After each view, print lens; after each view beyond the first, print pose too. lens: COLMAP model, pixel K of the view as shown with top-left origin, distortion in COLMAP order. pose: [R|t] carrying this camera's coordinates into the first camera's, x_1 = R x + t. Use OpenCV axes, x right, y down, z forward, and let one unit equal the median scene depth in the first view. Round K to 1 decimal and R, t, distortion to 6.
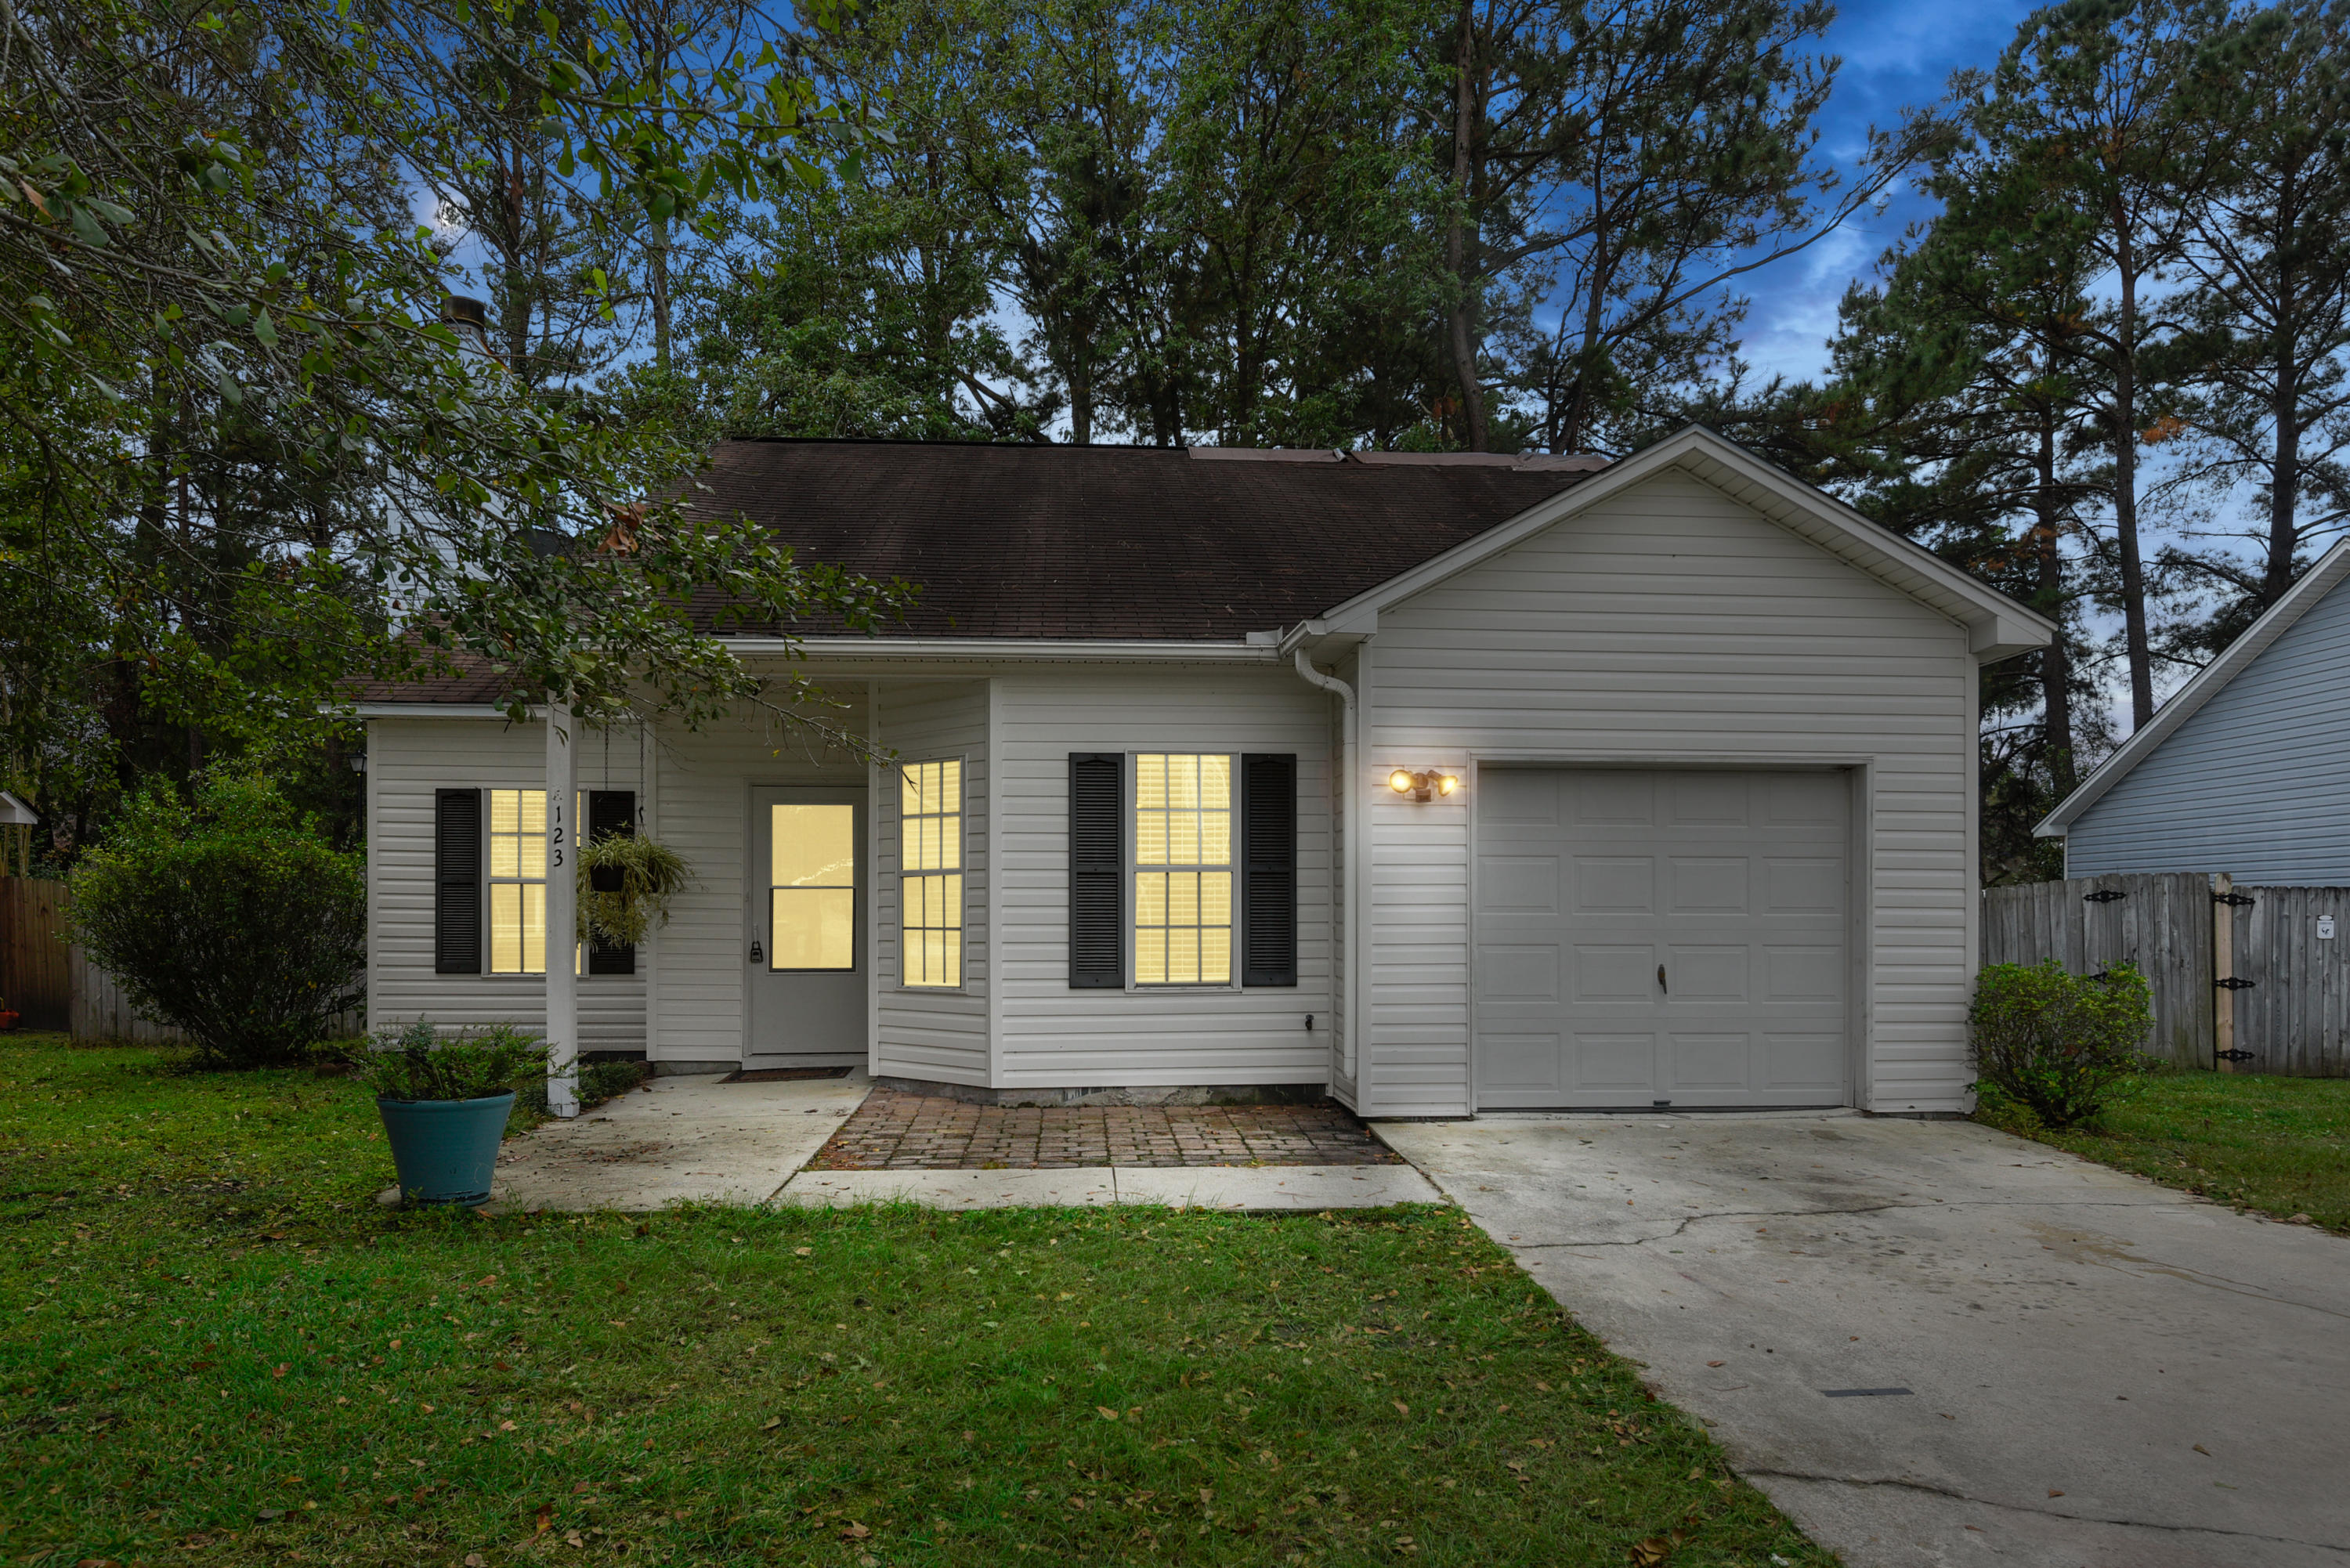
lens RADIAL K [[1455.3, 0, 1161.6], [0, 1455.3, 920.0], [0, 0, 1]] dist [0.004543, -0.006877]
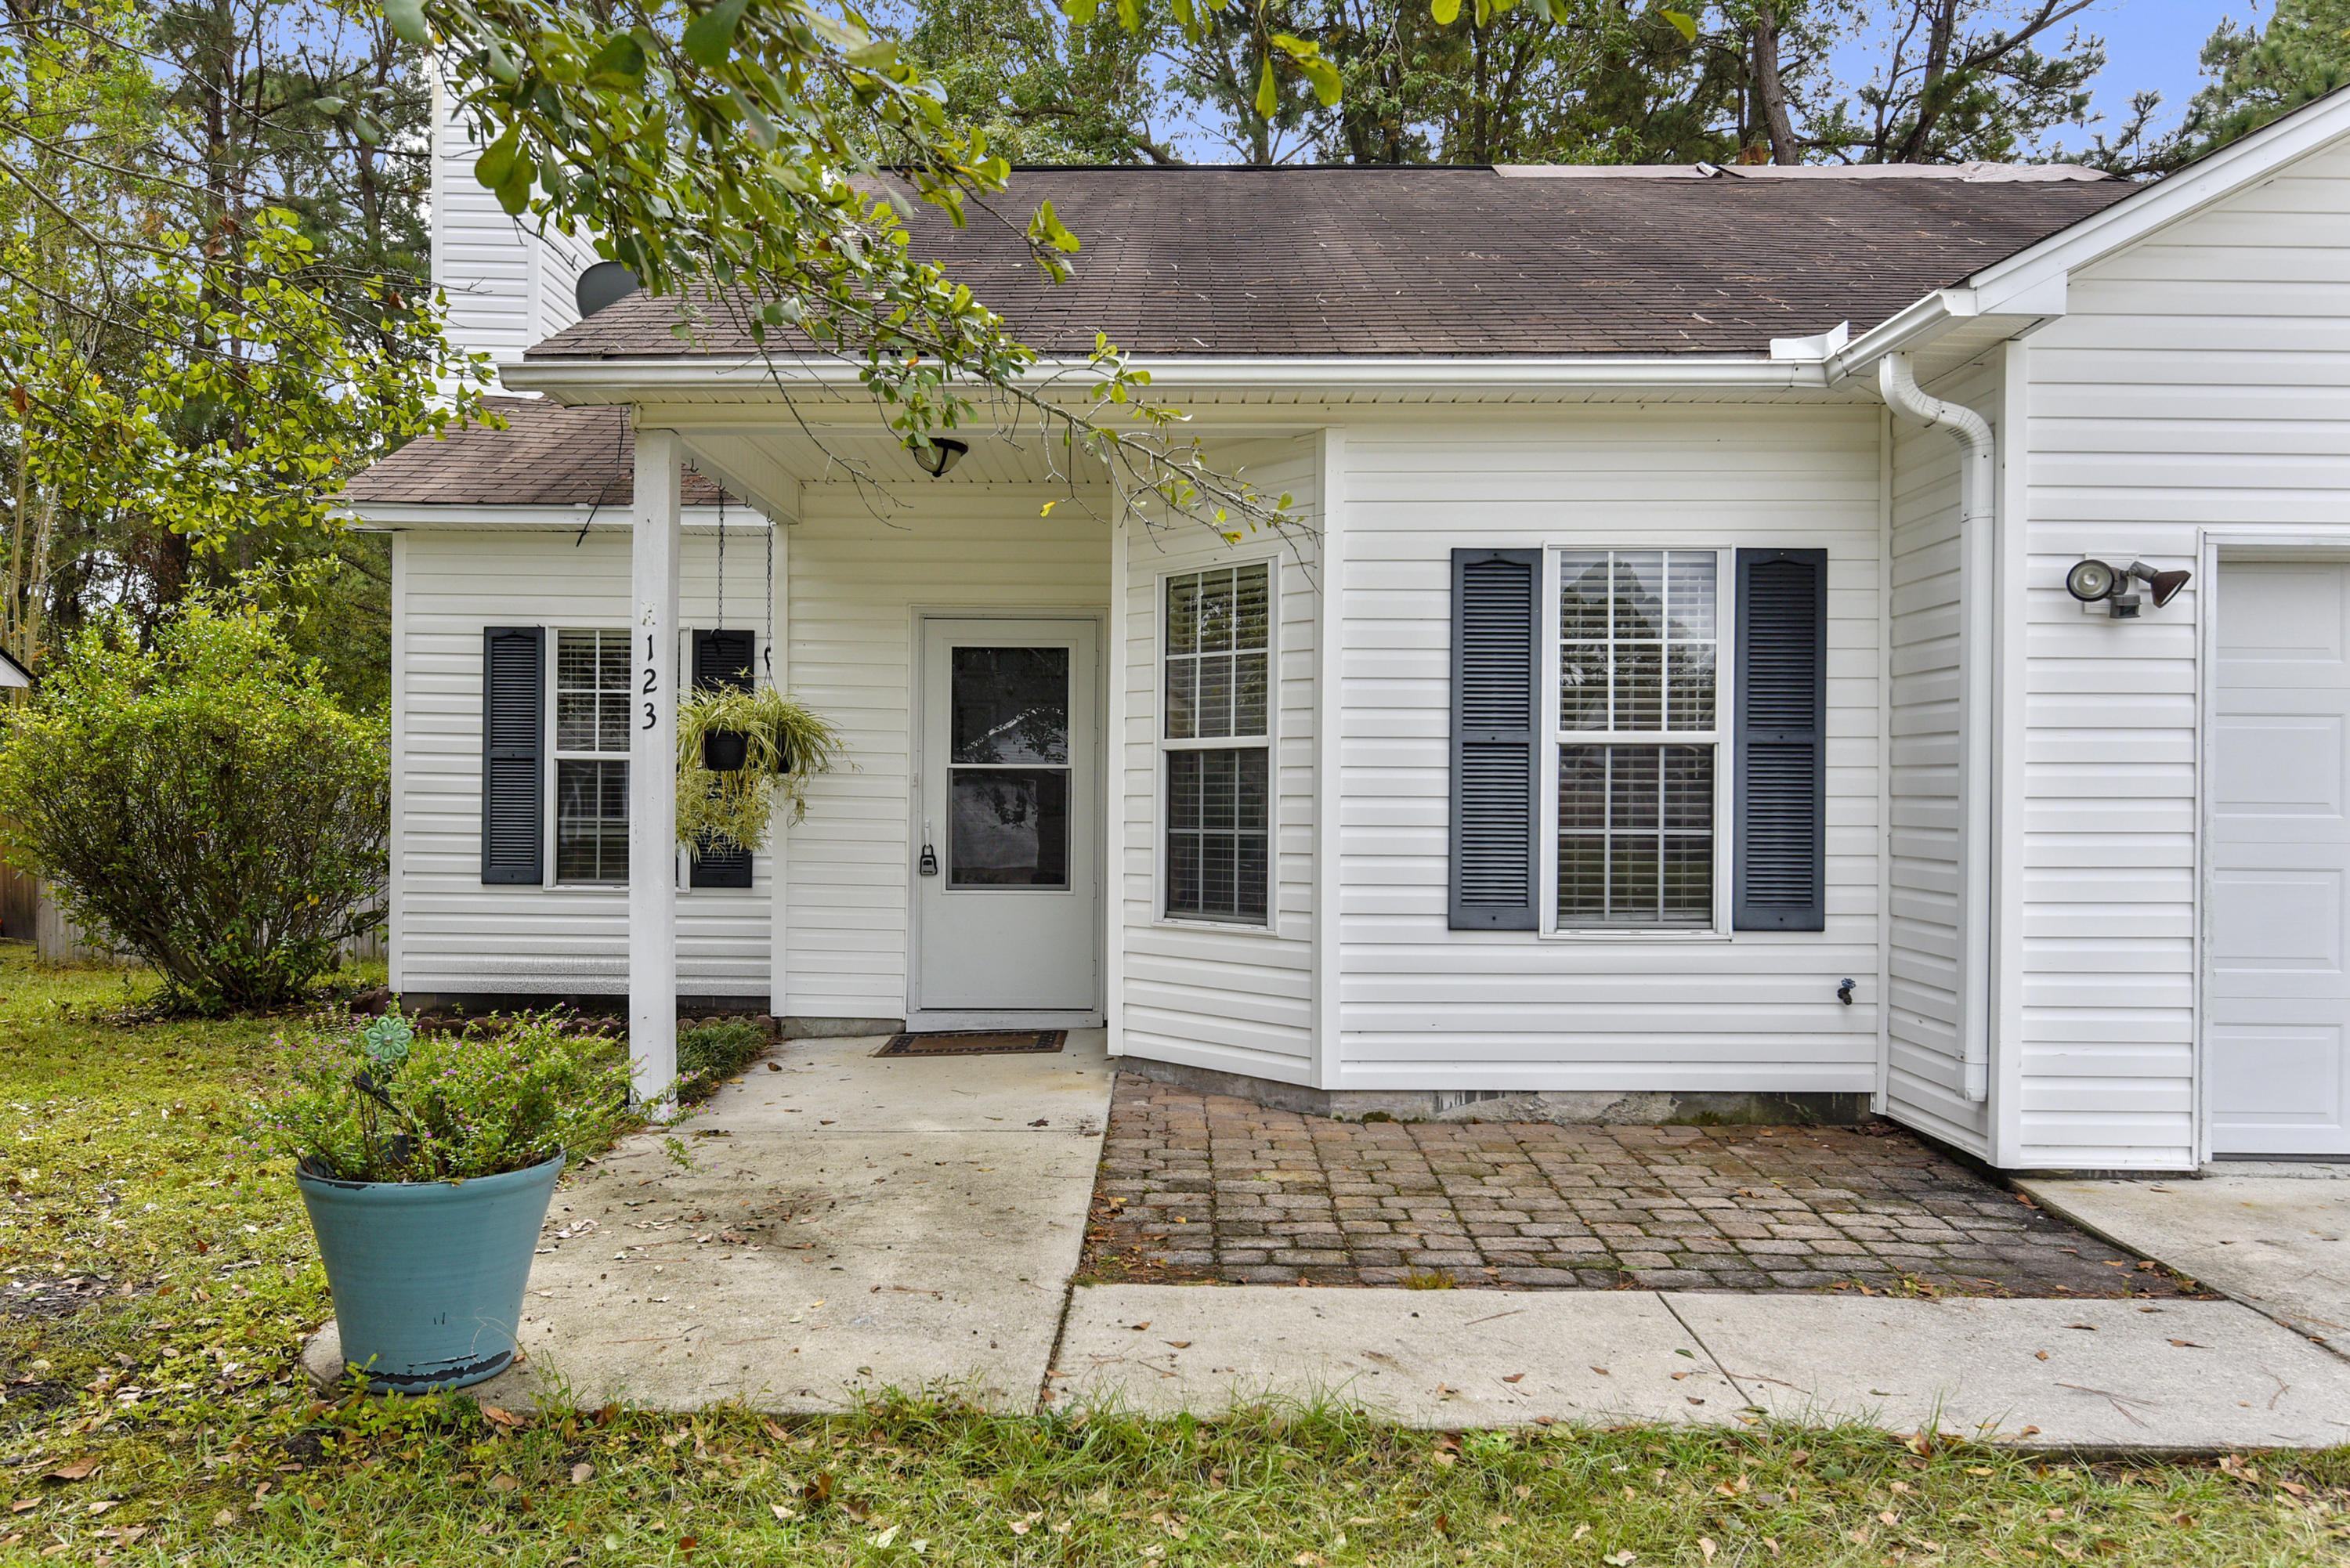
lens RADIAL K [[1590.3, 0, 1151.4], [0, 1590.3, 804.2], [0, 0, 1]] dist [0.013203, -0.002432]
pose [[0.996205, 0.007038, -0.086749, -0.130229], [-0.007403, 0.999965, -0.003884, -0.002947], [0.086719, 0.004511, 0.996223, 0.314501]]
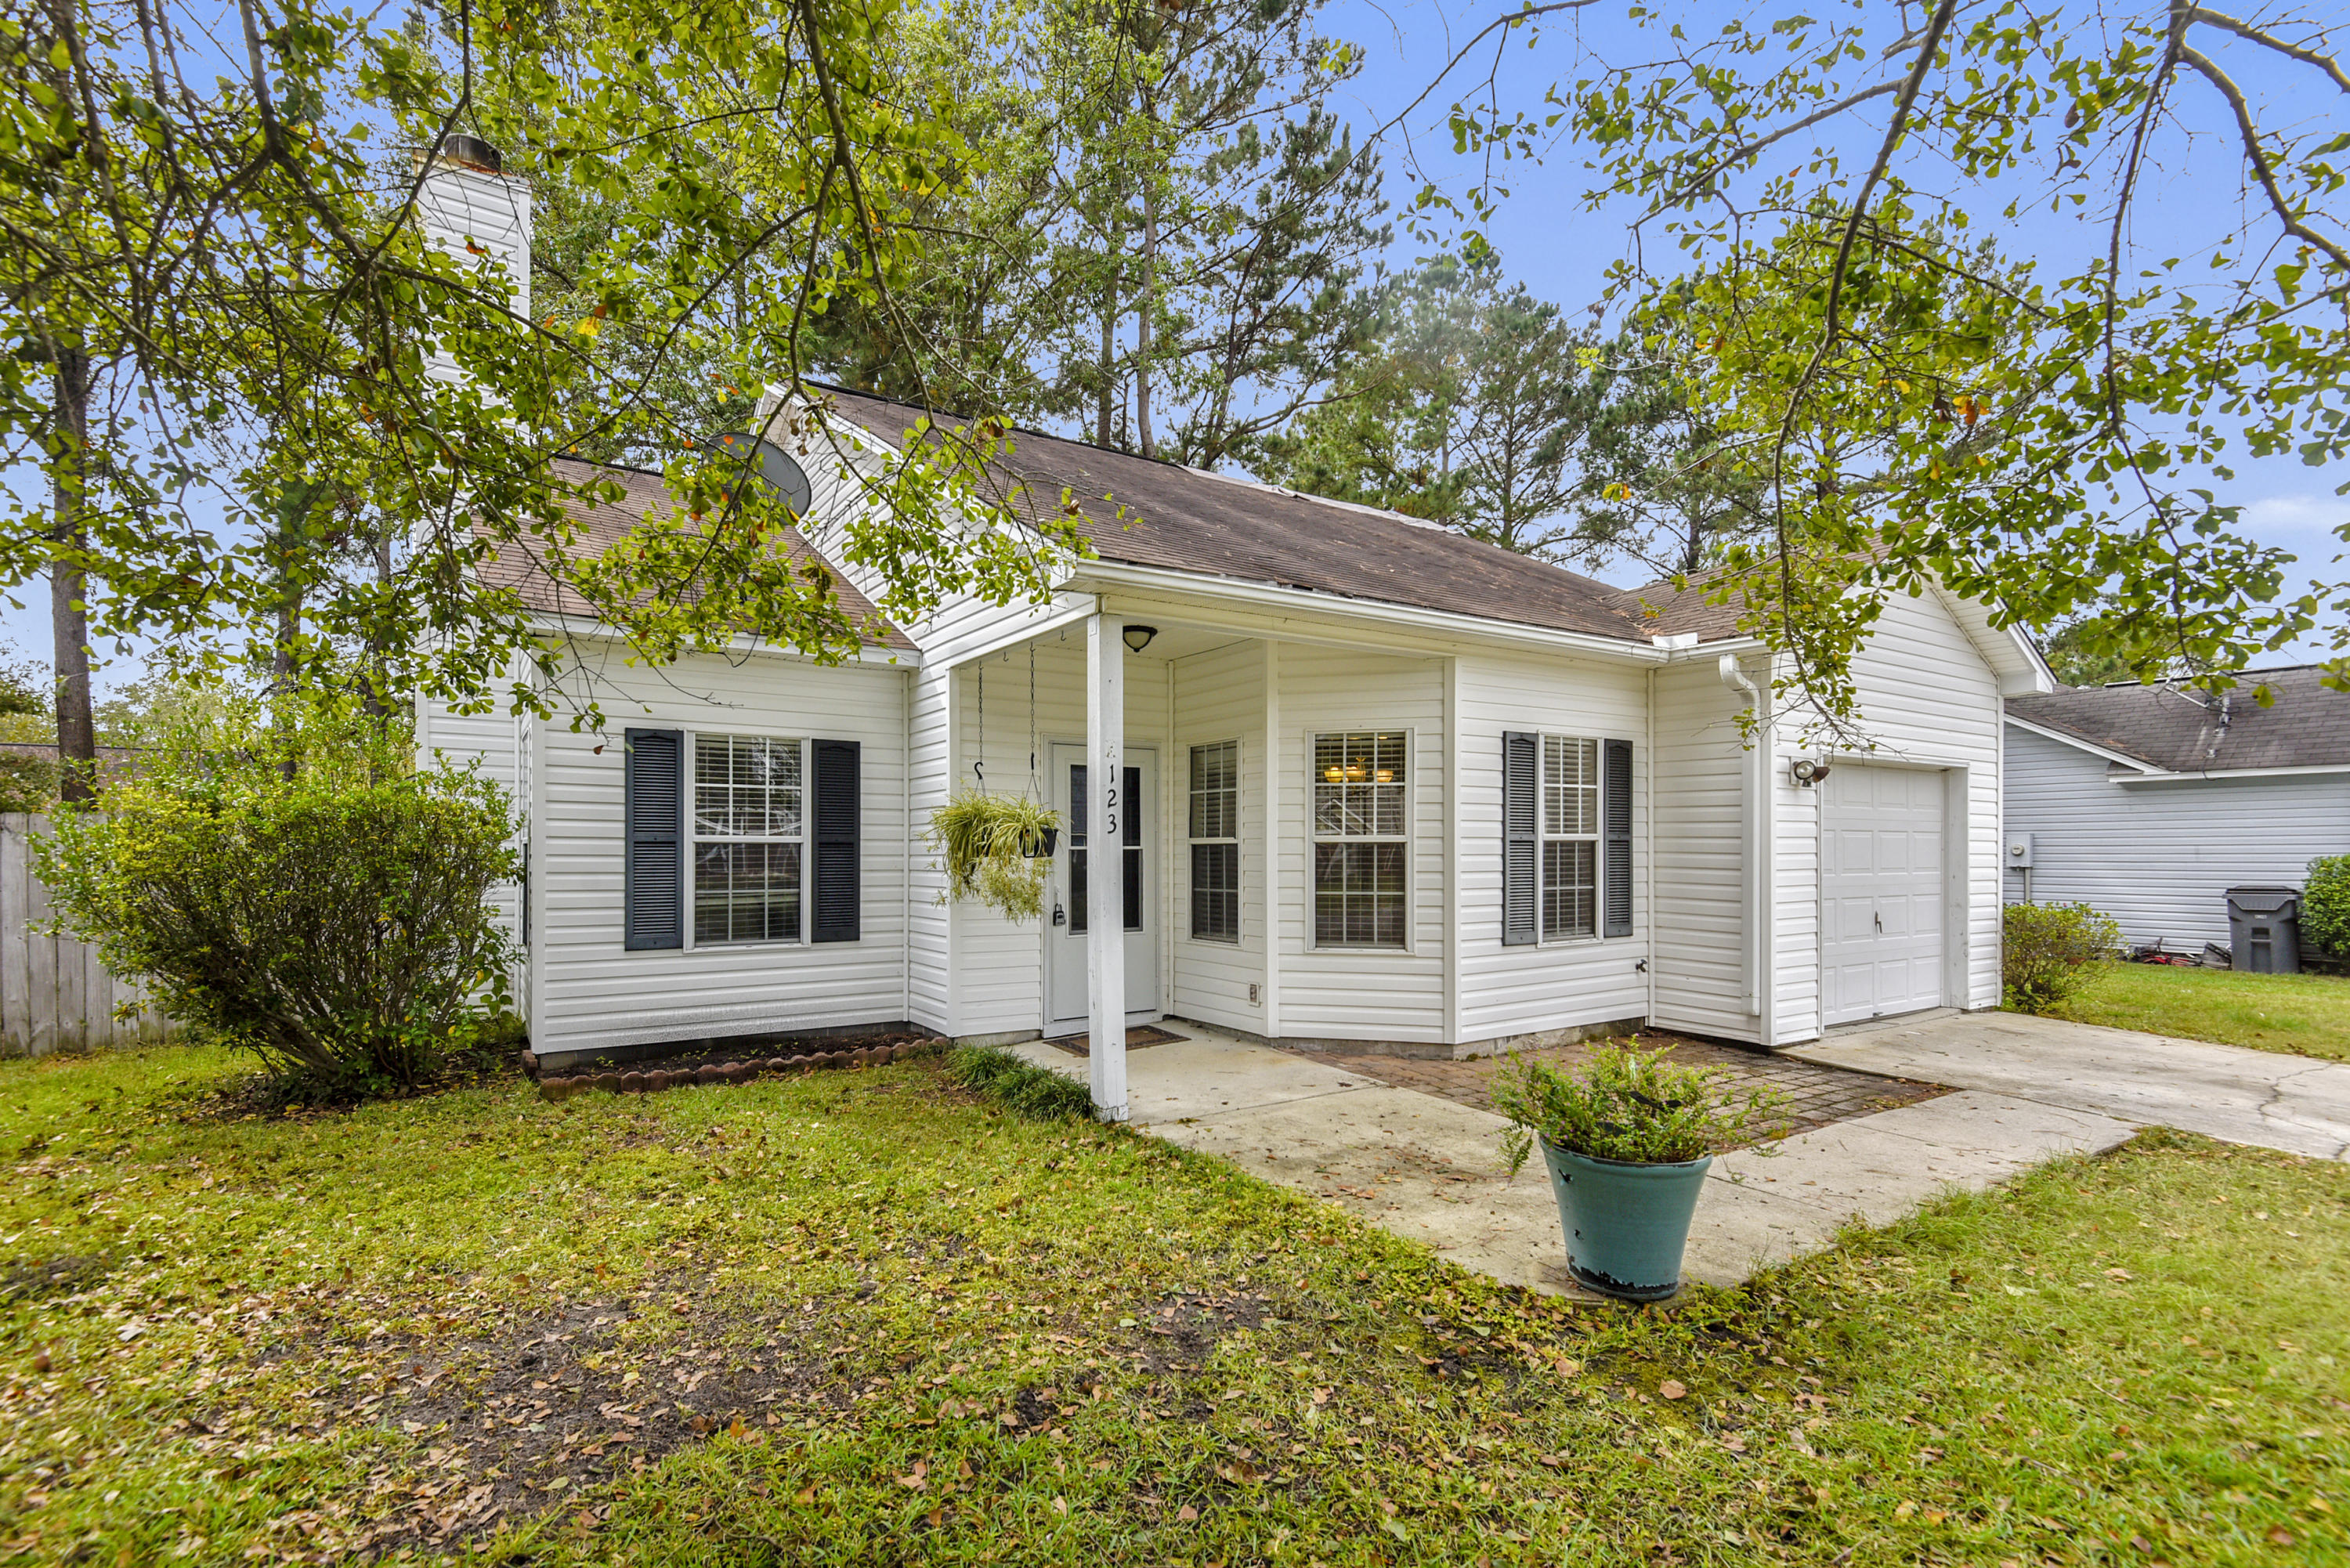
lens RADIAL K [[1060.5, 0, 1145.8], [0, 1060.5, 839.1], [0, 0, 1]] dist [0.013918, -0.000776]
pose [[0.885051, 0.001273, 0.465492, -0.669704], [0.002727, 0.999965, -0.007919, -0.027903], [-0.465485, 0.008278, 0.885017, 0.415712]]
